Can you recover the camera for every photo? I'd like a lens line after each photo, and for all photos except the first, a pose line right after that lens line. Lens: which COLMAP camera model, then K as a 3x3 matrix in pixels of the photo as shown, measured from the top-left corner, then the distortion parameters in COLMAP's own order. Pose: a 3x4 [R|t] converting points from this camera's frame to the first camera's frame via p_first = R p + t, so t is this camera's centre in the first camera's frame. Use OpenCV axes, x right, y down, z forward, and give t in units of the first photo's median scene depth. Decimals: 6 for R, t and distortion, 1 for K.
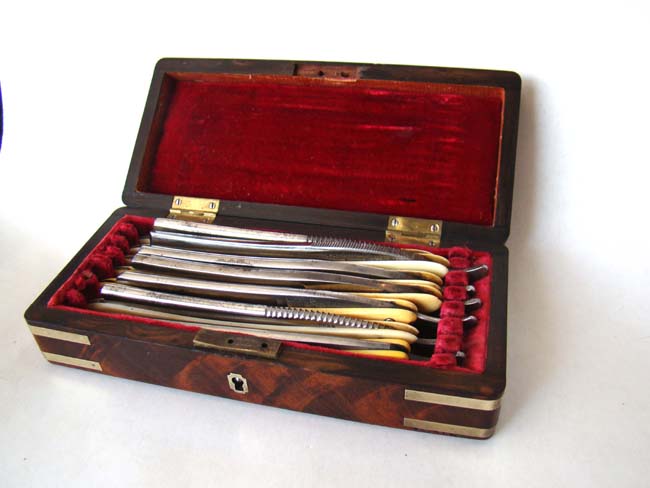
lens RADIAL K [[597.7, 0, 325.0], [0, 597.7, 244.0], [0, 0, 1]] dist [-0.190258, 0.009937]
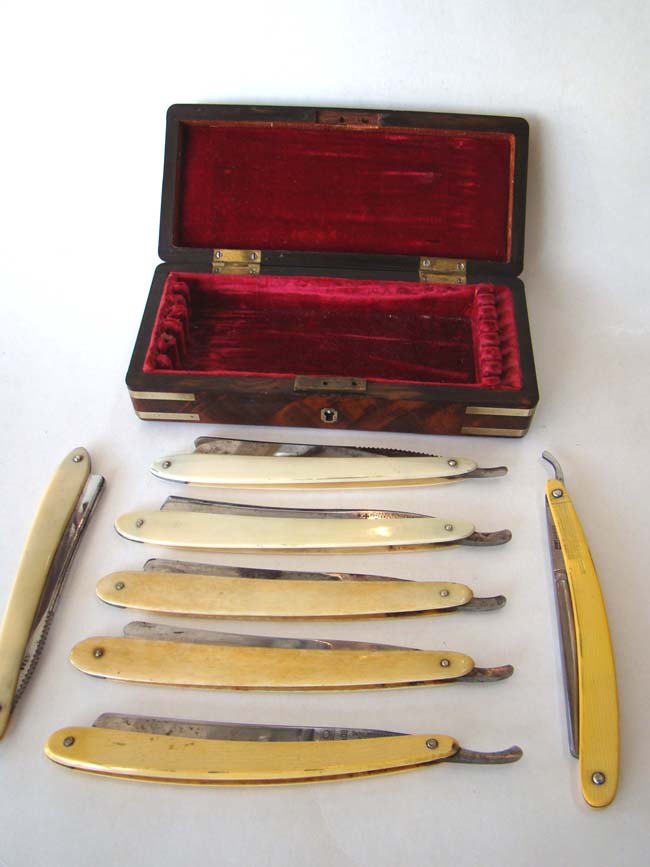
lens RADIAL K [[797.2, 0, 325.0], [0, 797.2, 433.5], [0, 0, 1]] dist [-0.190258, 0.009937]
pose [[0.982170, -0.115640, 0.148220, -0.340436], [0.068138, 0.953796, 0.292628, -0.182280], [-0.175211, -0.277311, 0.944669, -0.496381]]
